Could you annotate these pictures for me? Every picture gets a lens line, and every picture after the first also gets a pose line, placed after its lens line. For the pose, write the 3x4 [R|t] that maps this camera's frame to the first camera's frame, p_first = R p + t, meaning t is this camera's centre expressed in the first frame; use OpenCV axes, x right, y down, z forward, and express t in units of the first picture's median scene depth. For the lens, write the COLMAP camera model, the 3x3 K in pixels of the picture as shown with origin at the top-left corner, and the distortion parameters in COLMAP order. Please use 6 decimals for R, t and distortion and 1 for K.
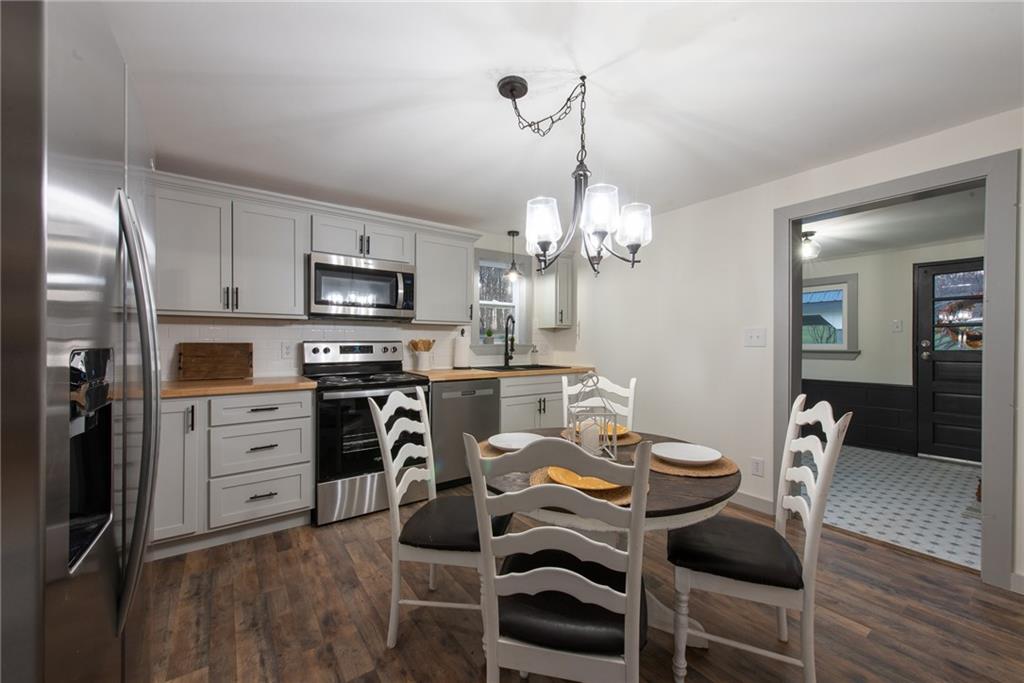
lens RADIAL K [[395.2, 0, 514.9], [0, 395.2, 344.4], [0, 0, 1]] dist [0.006303, -0.002130]
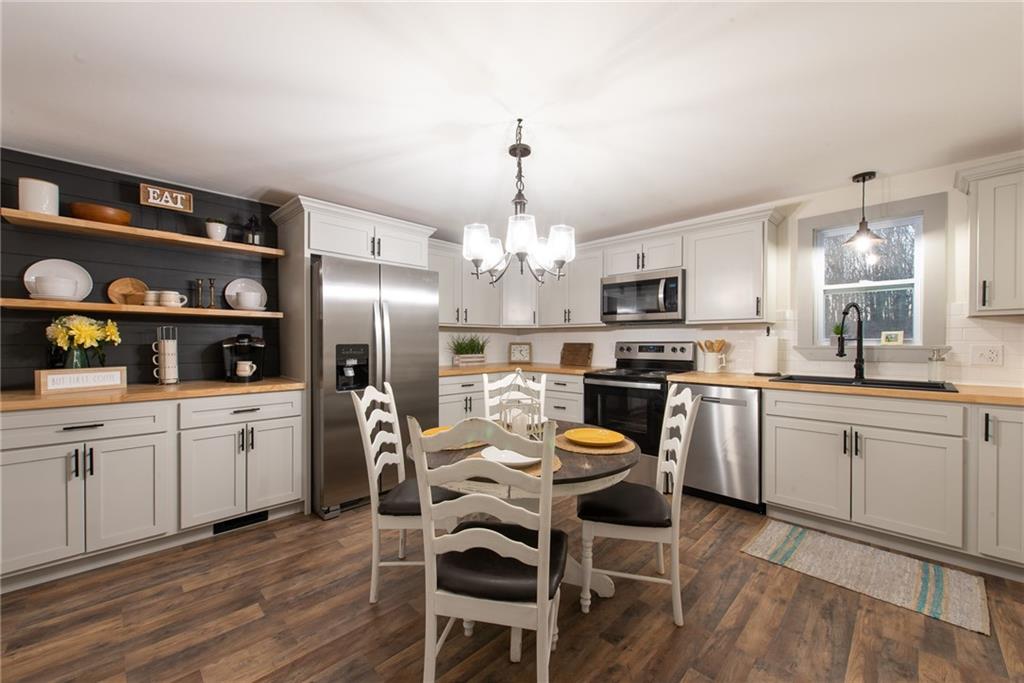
lens RADIAL K [[395.2, 0, 509.2], [0, 395.2, 344.5], [0, 0, 1]] dist [0.006303, -0.002130]
pose [[0.168631, 0.007747, -0.985649, 0.709075], [0.000857, 0.999968, 0.008006, -0.010269], [0.985679, -0.002195, 0.168619, 0.395537]]
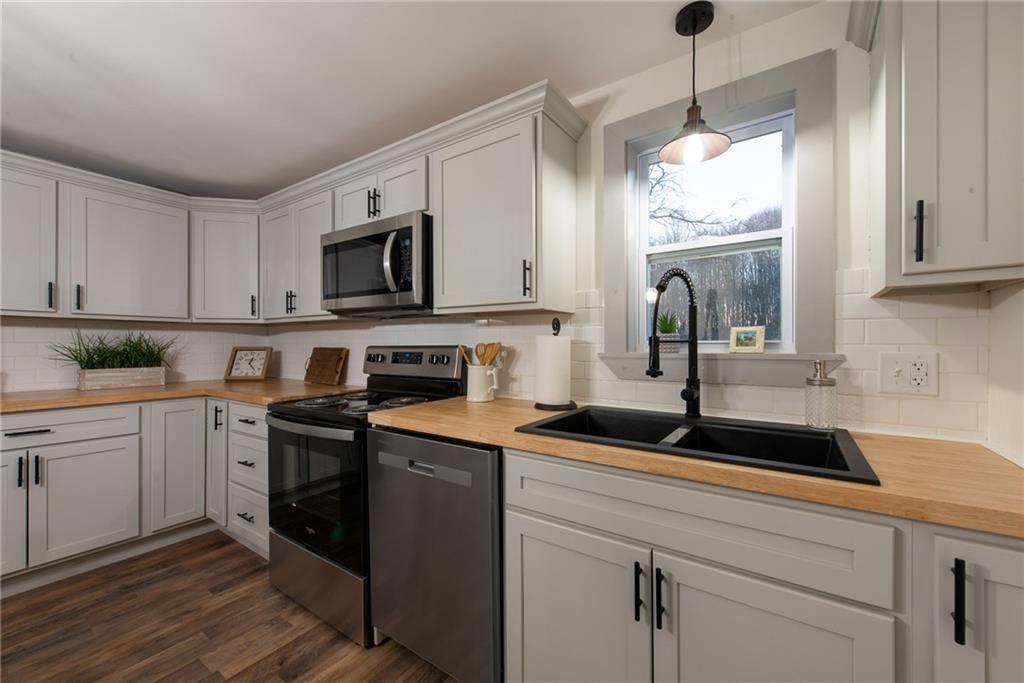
lens RADIAL K [[395.2, 0, 512.2], [0, 395.2, 344.0], [0, 0, 1]] dist [0.006303, -0.002130]
pose [[0.346457, -0.002005, -0.938064, 0.329400], [0.000907, 0.999998, -0.001802, -0.010696], [0.938065, -0.000227, 0.346458, 0.956053]]
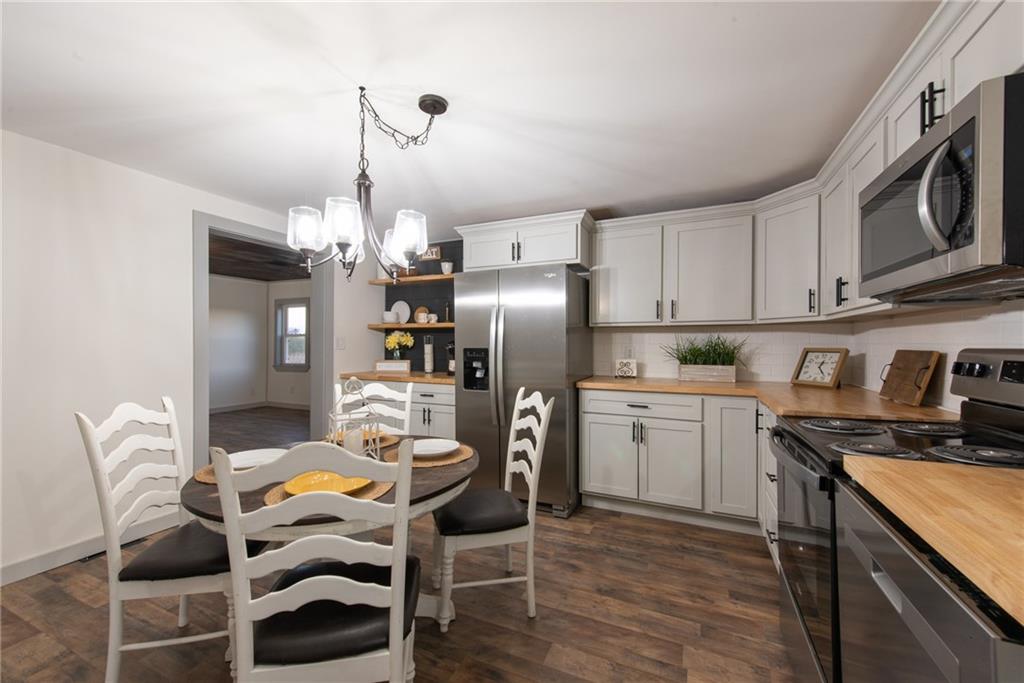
lens RADIAL K [[395.2, 0, 496.4], [0, 395.2, 344.9], [0, 0, 1]] dist [0.006303, -0.002130]
pose [[-0.860419, -0.000921, -0.509587, 0.209979], [-0.000686, 1.000000, -0.000649, -0.012083], [0.509587, -0.000209, -0.860419, 1.077113]]
